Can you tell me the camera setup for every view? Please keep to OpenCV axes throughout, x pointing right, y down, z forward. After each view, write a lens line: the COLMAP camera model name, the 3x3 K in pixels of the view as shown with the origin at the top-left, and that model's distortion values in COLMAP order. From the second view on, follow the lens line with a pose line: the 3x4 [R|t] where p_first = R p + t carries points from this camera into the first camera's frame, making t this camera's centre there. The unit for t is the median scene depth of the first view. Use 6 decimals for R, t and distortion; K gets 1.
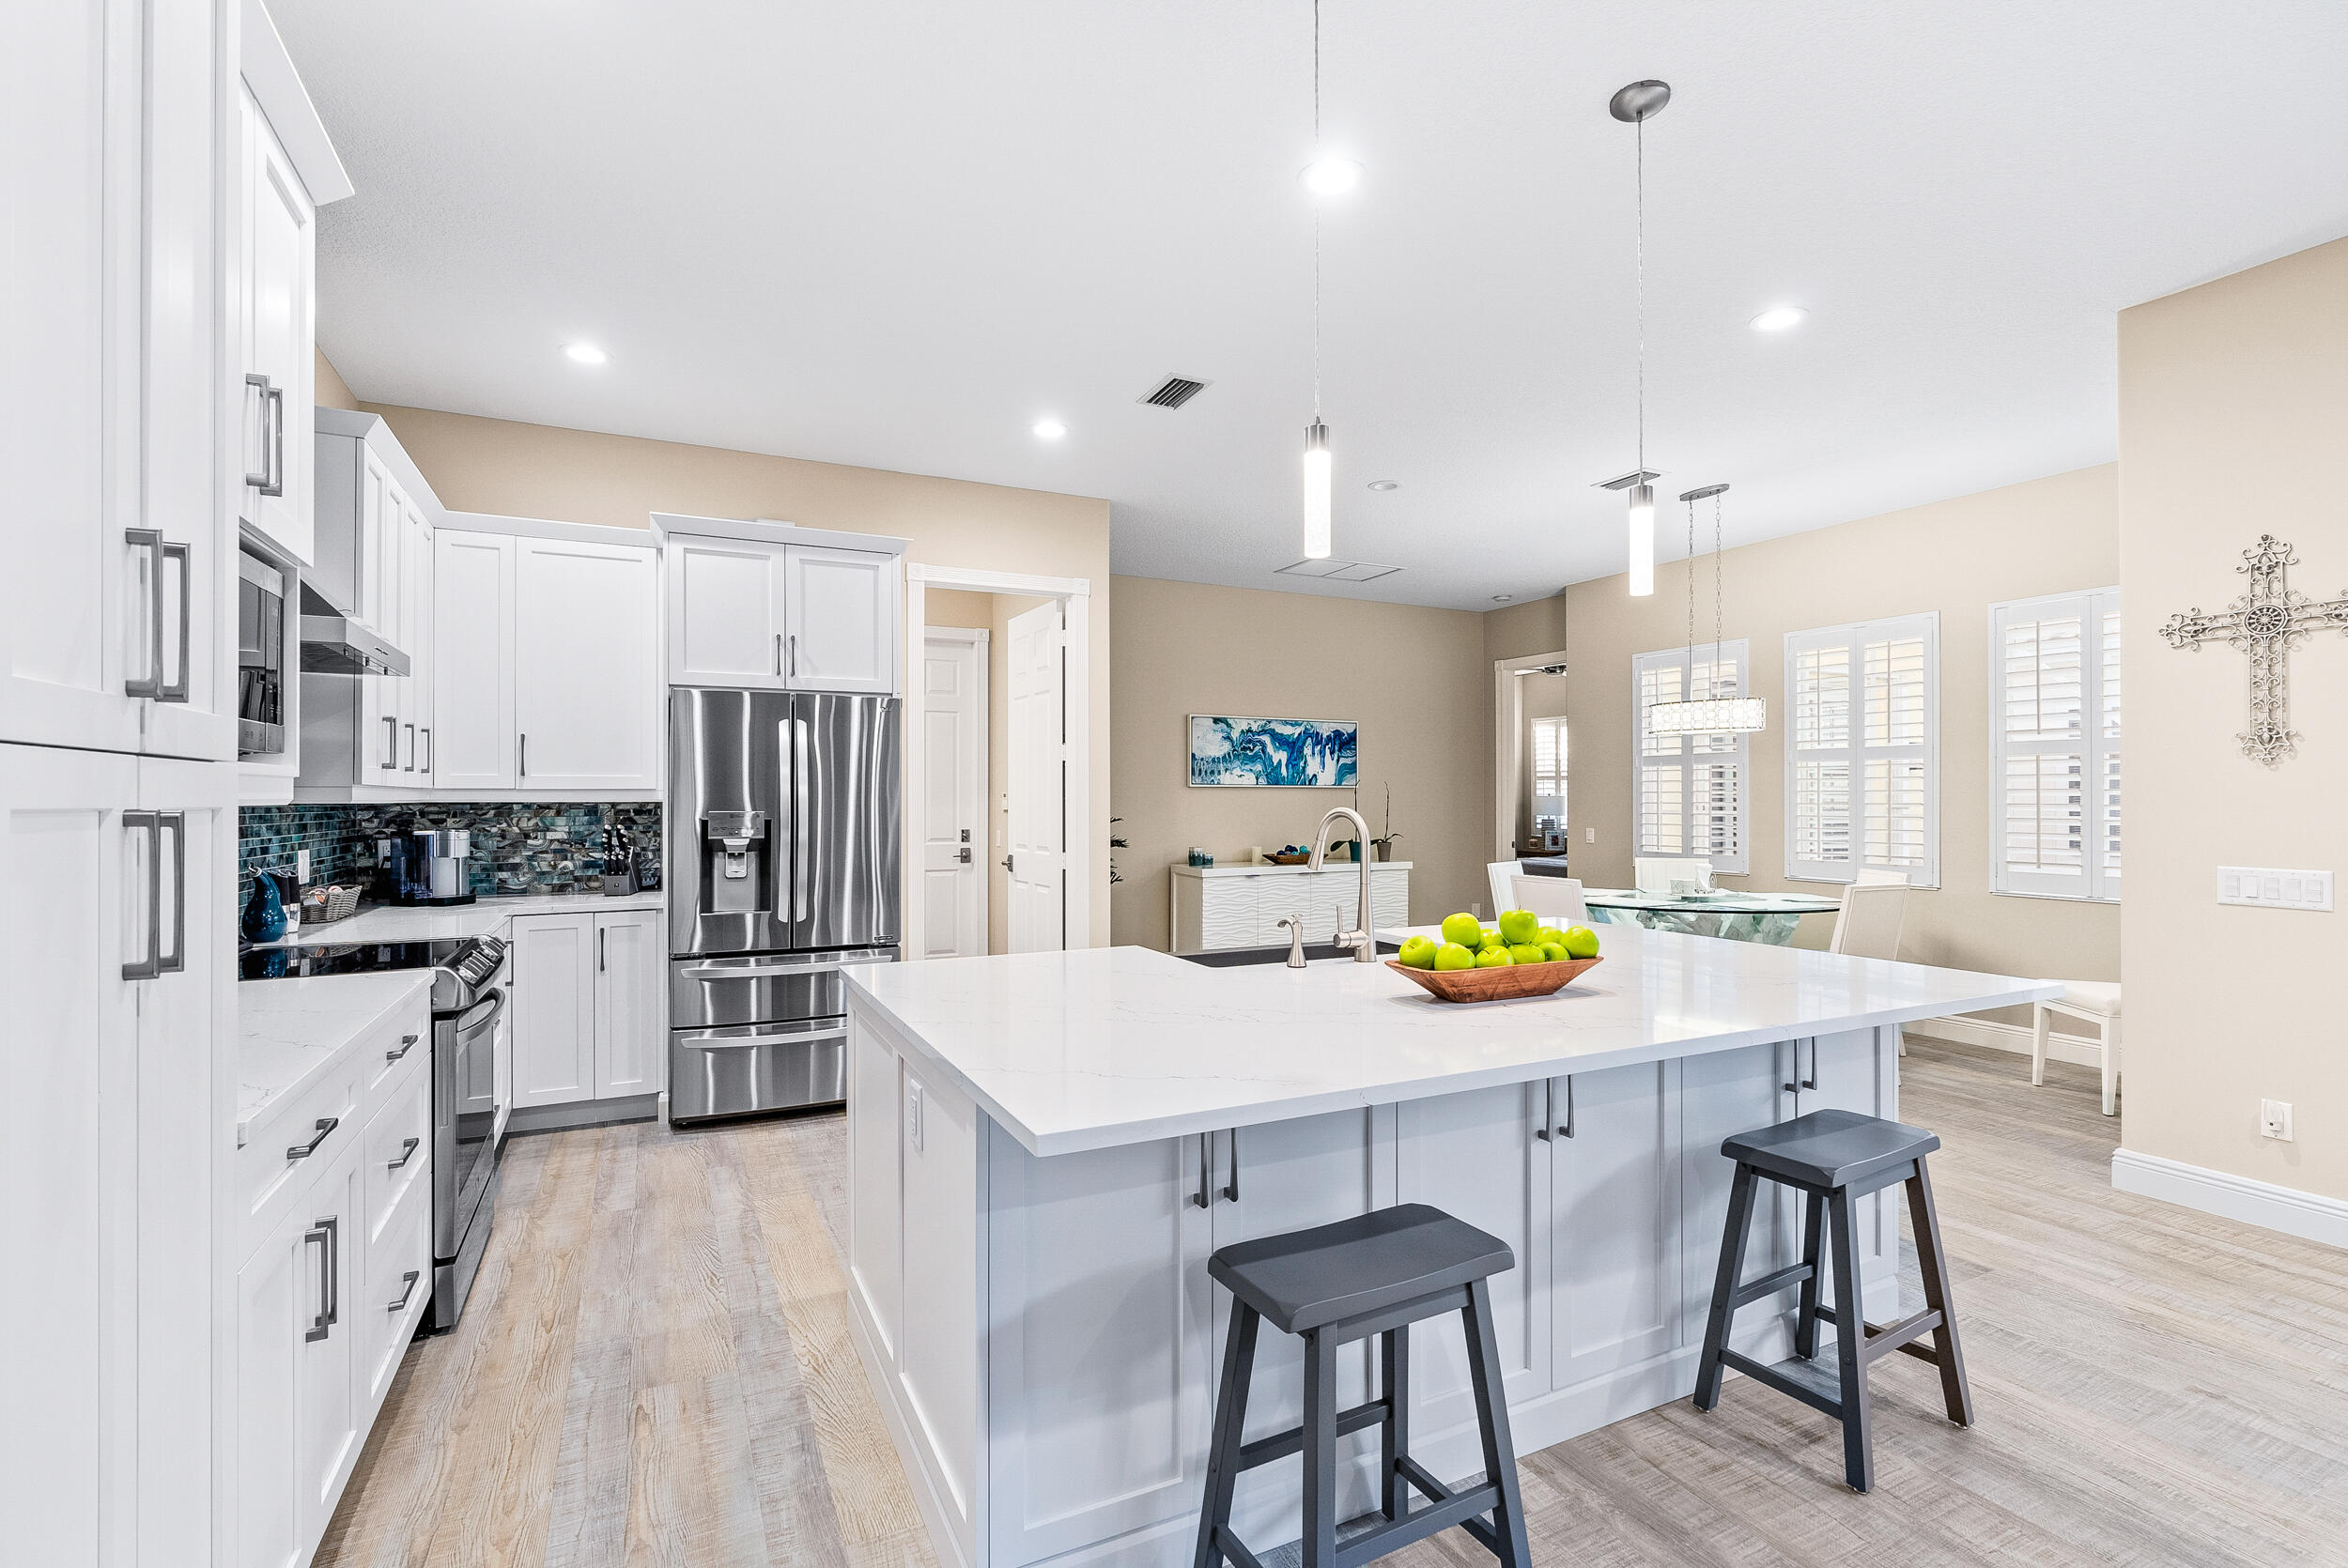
lens RADIAL K [[1079.2, 0, 1172.3], [0, 1079.2, 791.3], [0, 0, 1]] dist [-0.004688, -0.003039]
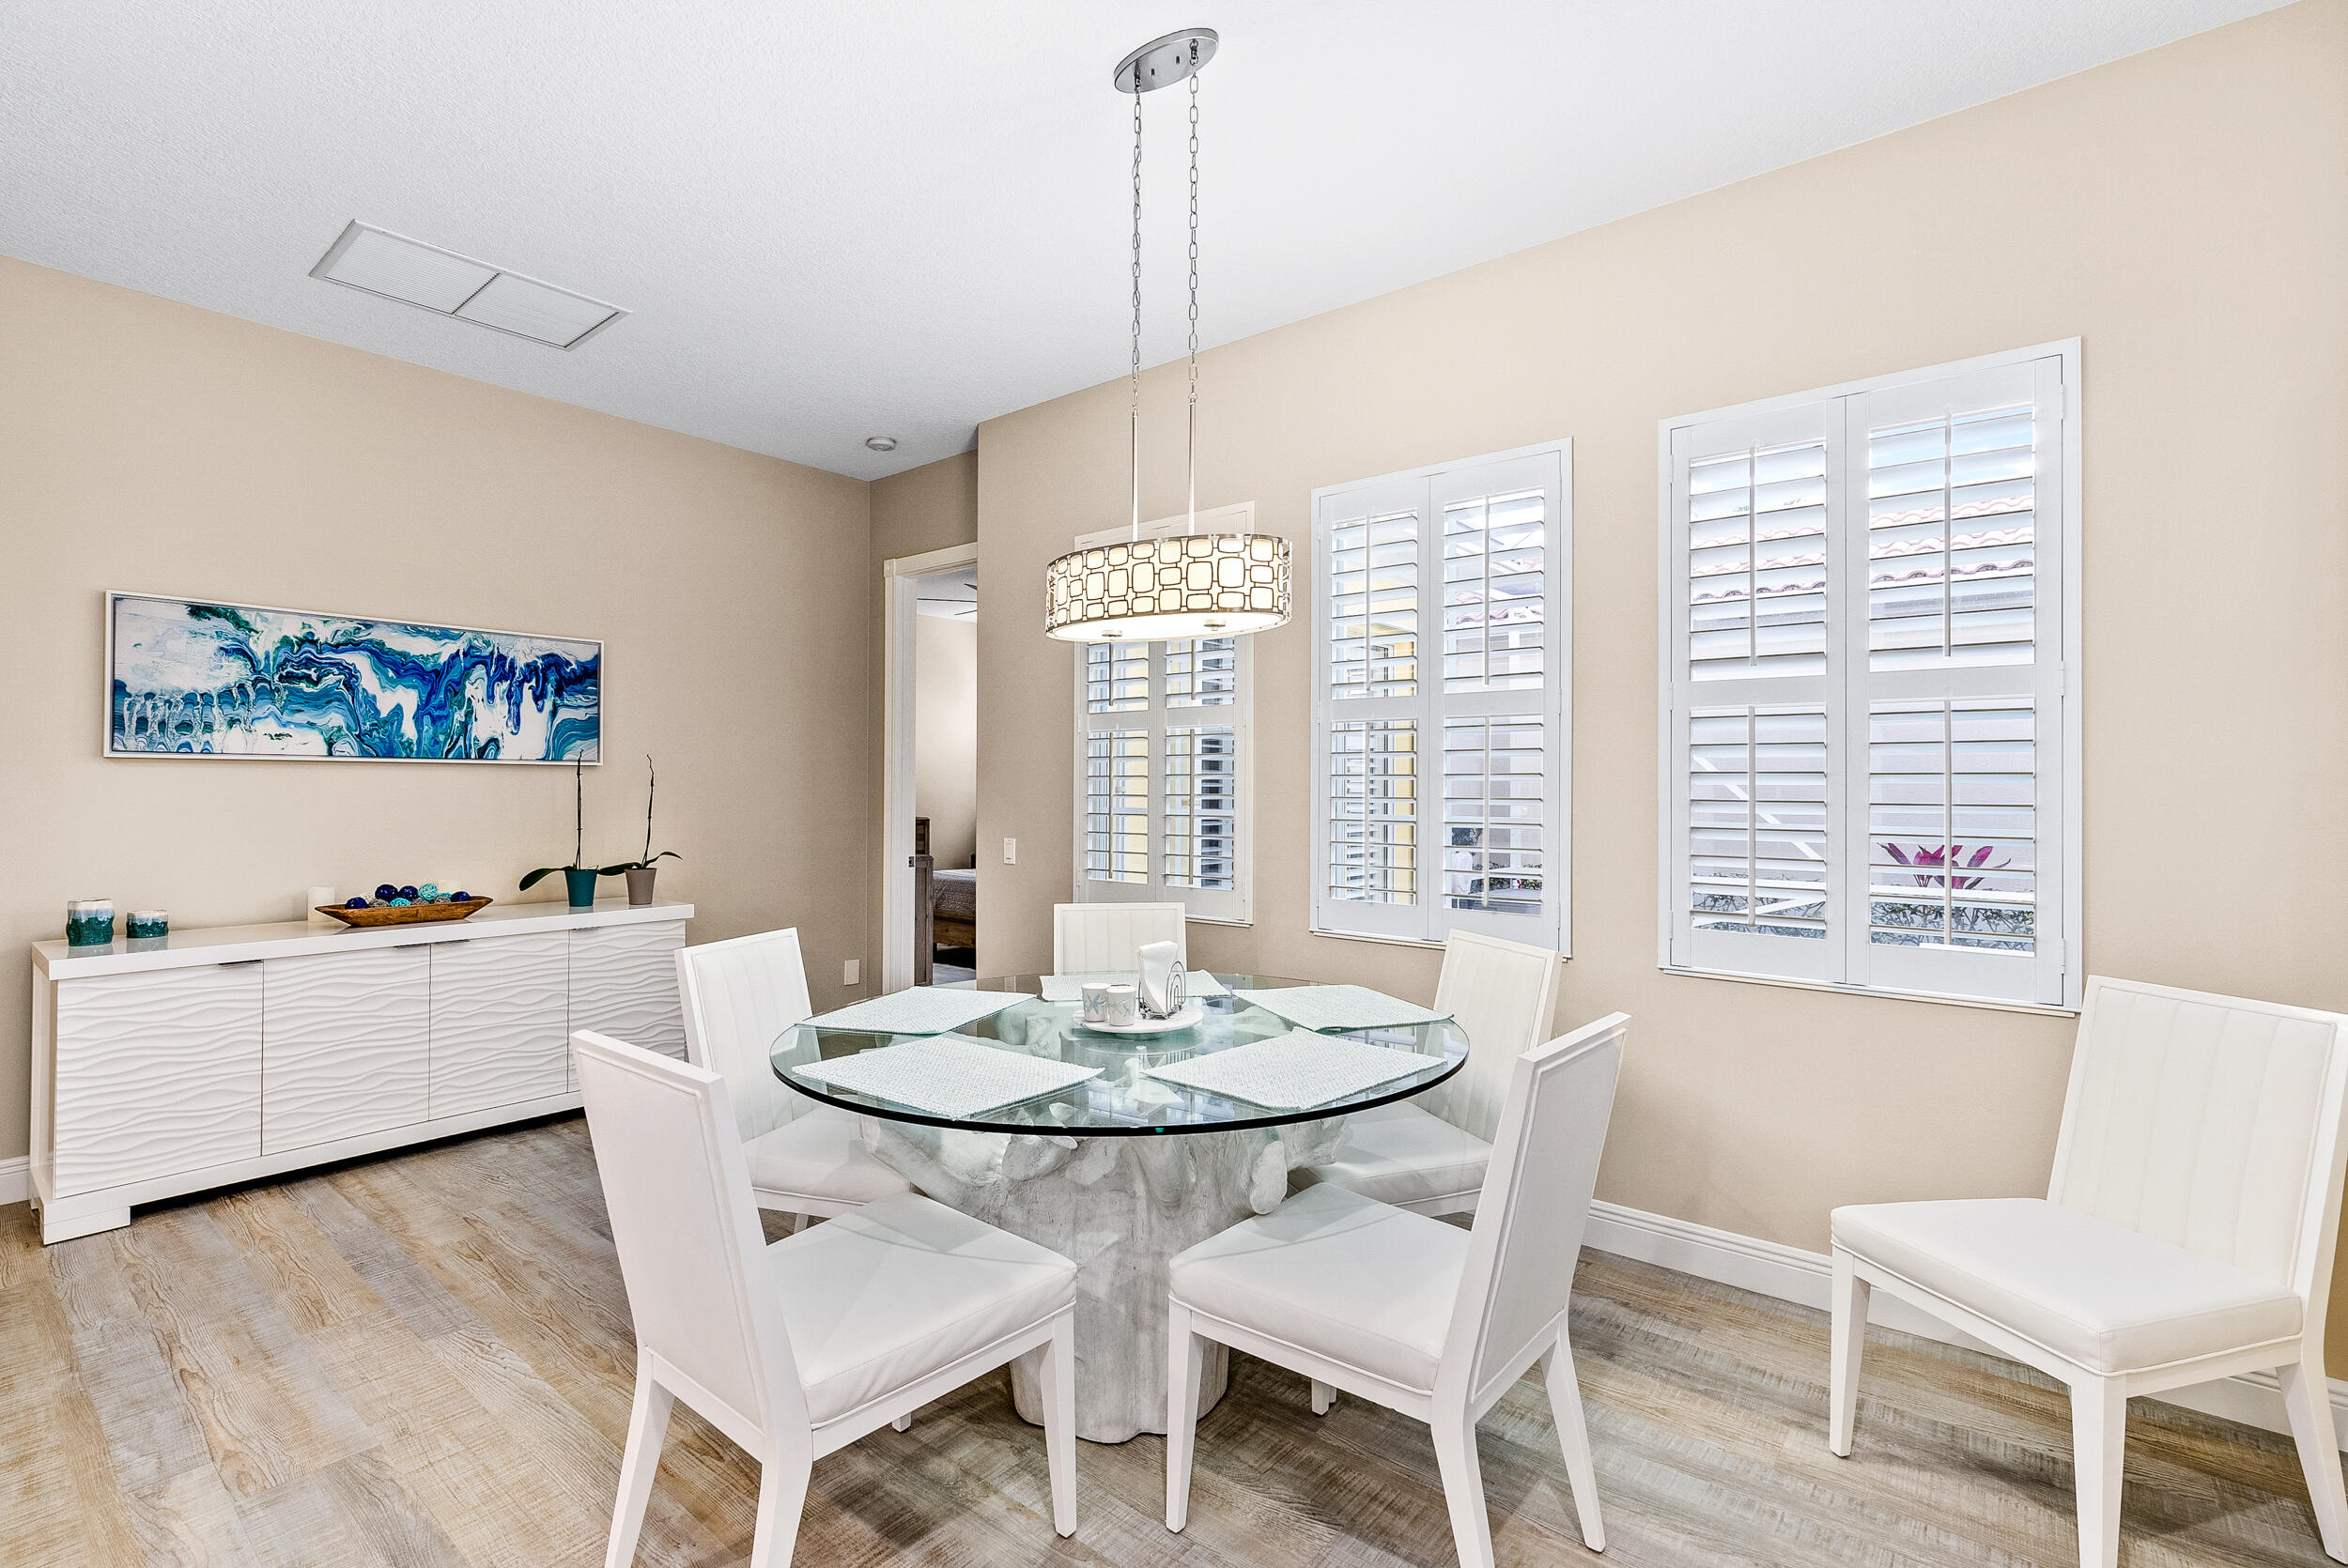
lens RADIAL K [[1079.2, 0, 1180.4], [0, 1079.2, 777.3], [0, 0, 1]] dist [-0.004688, -0.003039]
pose [[0.910203, 0.006763, 0.414107, 0.221791], [-0.006036, 0.999977, -0.003063, 0.002366], [-0.414118, 0.000289, 0.910223, 0.416572]]
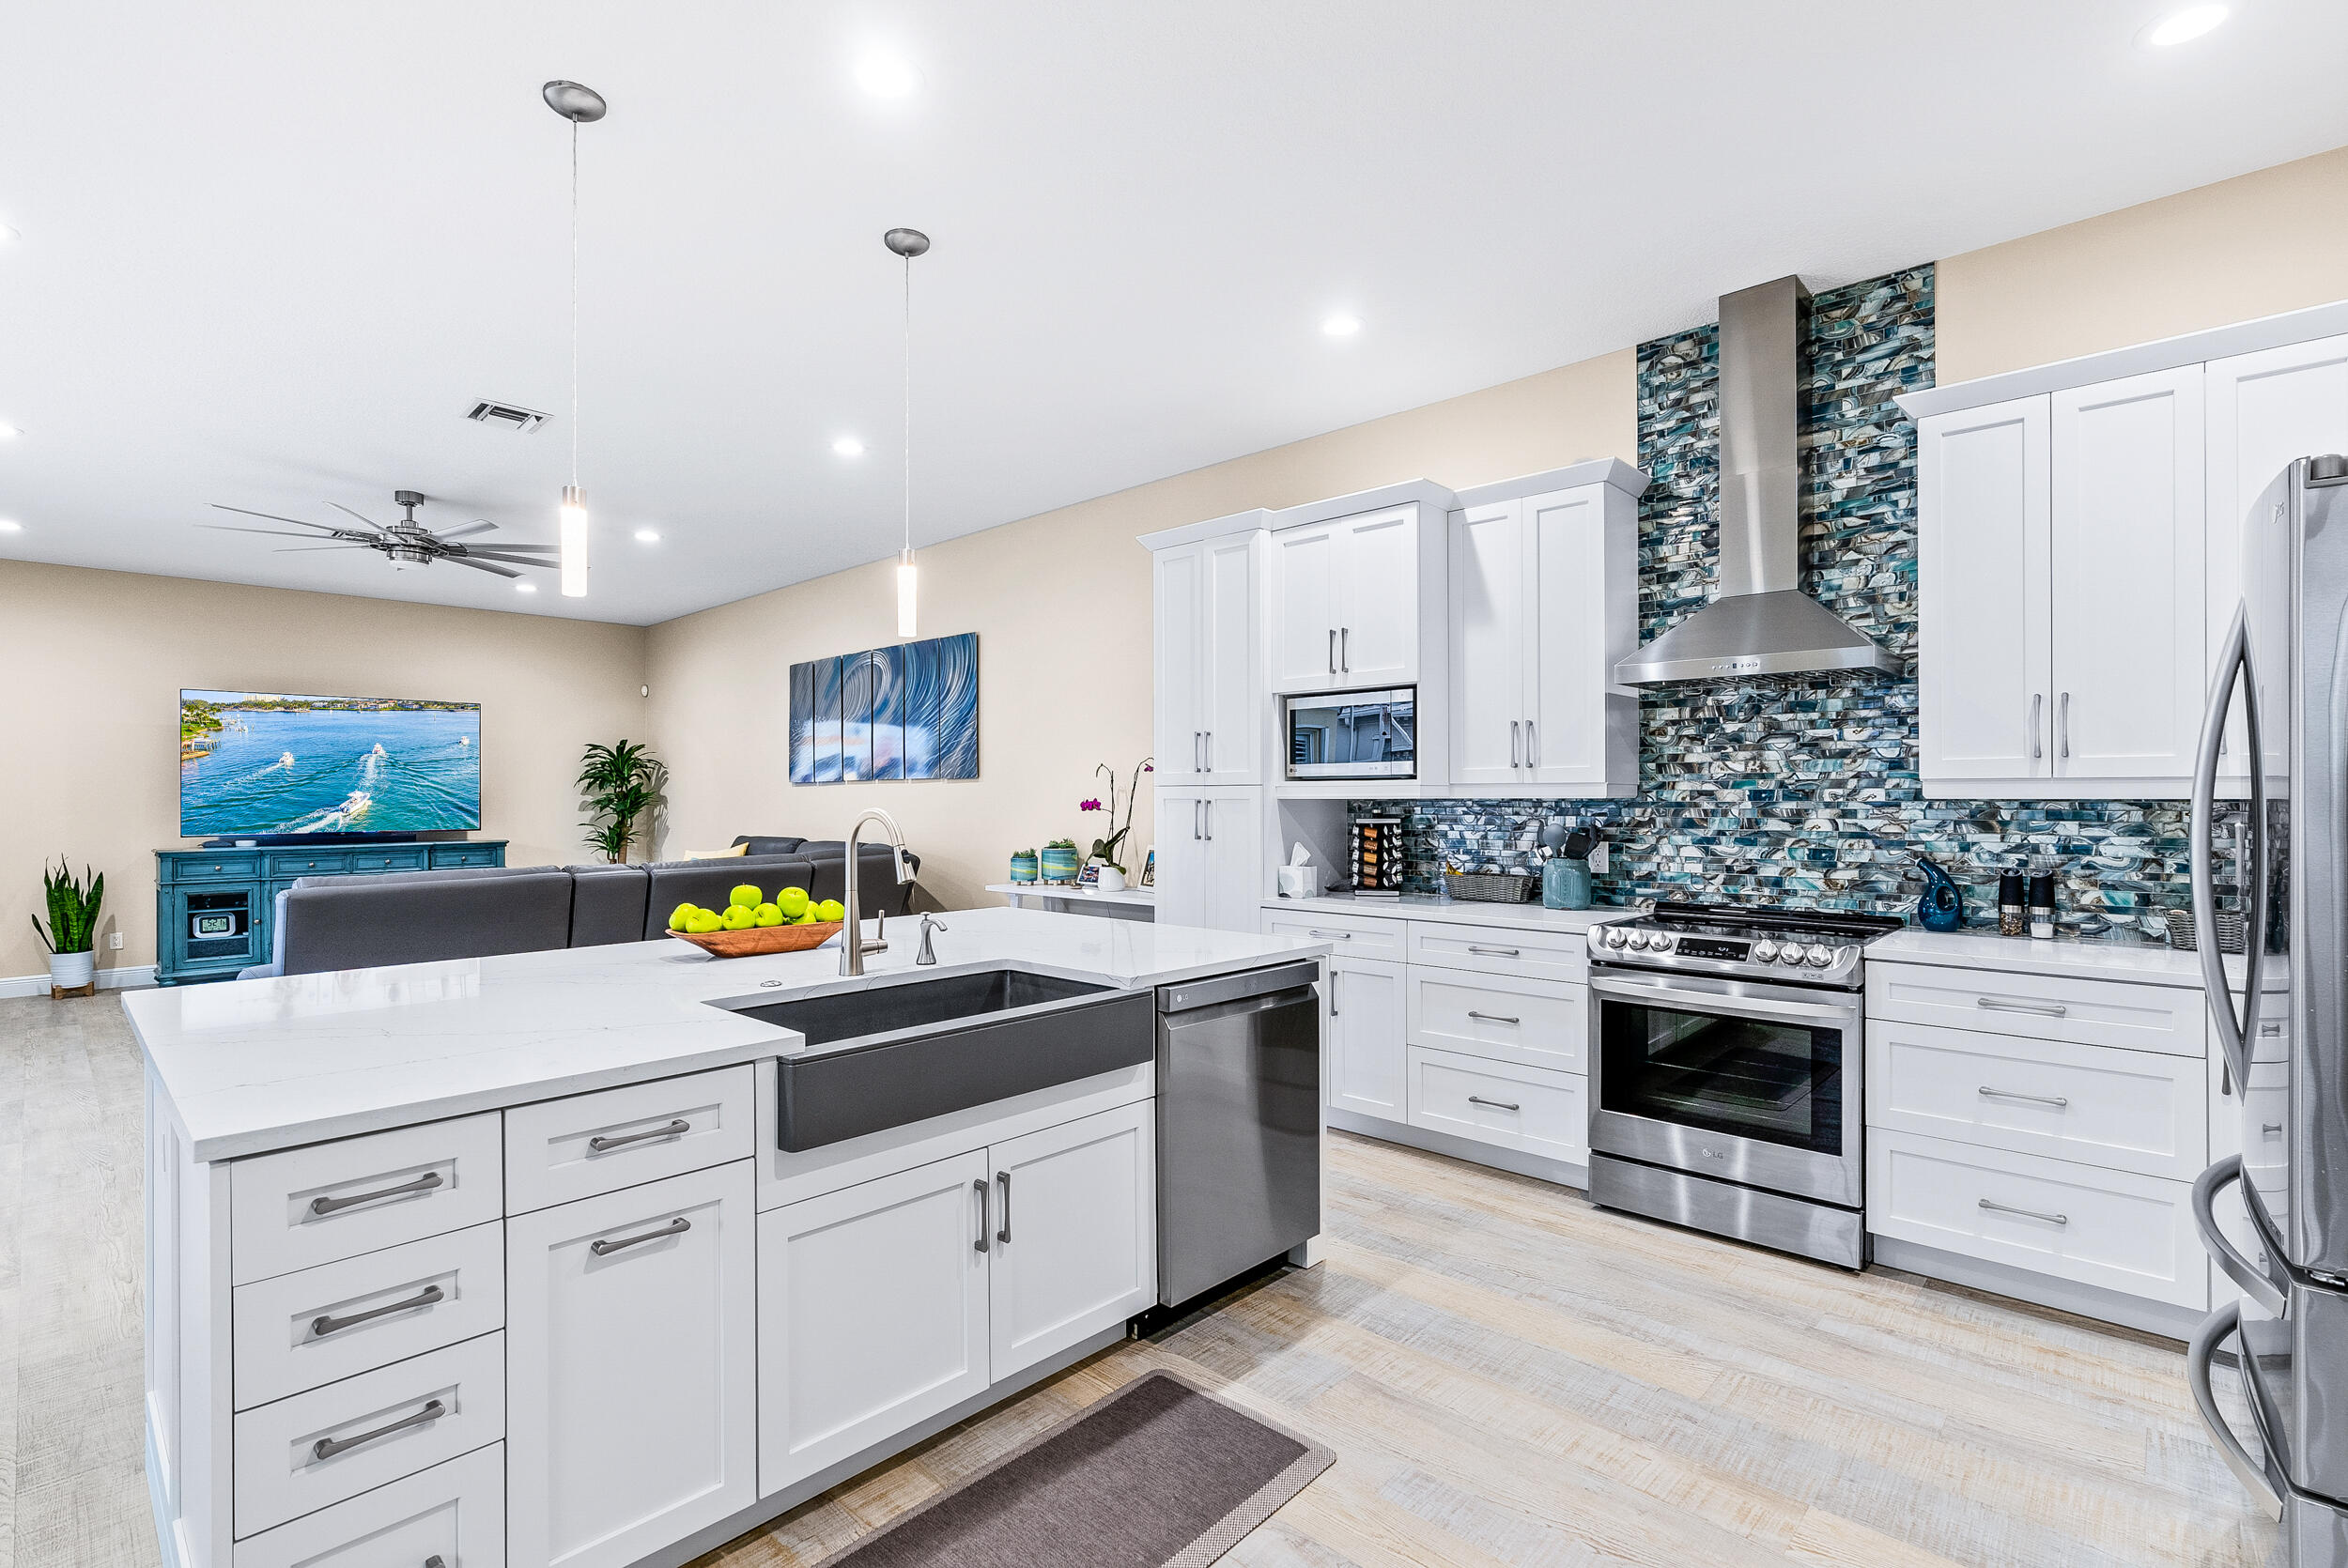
lens RADIAL K [[1079.2, 0, 1169.9], [0, 1079.2, 797.4], [0, 0, 1]] dist [-0.004688, -0.003039]
pose [[-0.937230, 0.004325, -0.348684, 0.079413], [0.005900, 0.999977, -0.003456, 0.004107], [0.348661, -0.005297, -0.937234, 0.638159]]
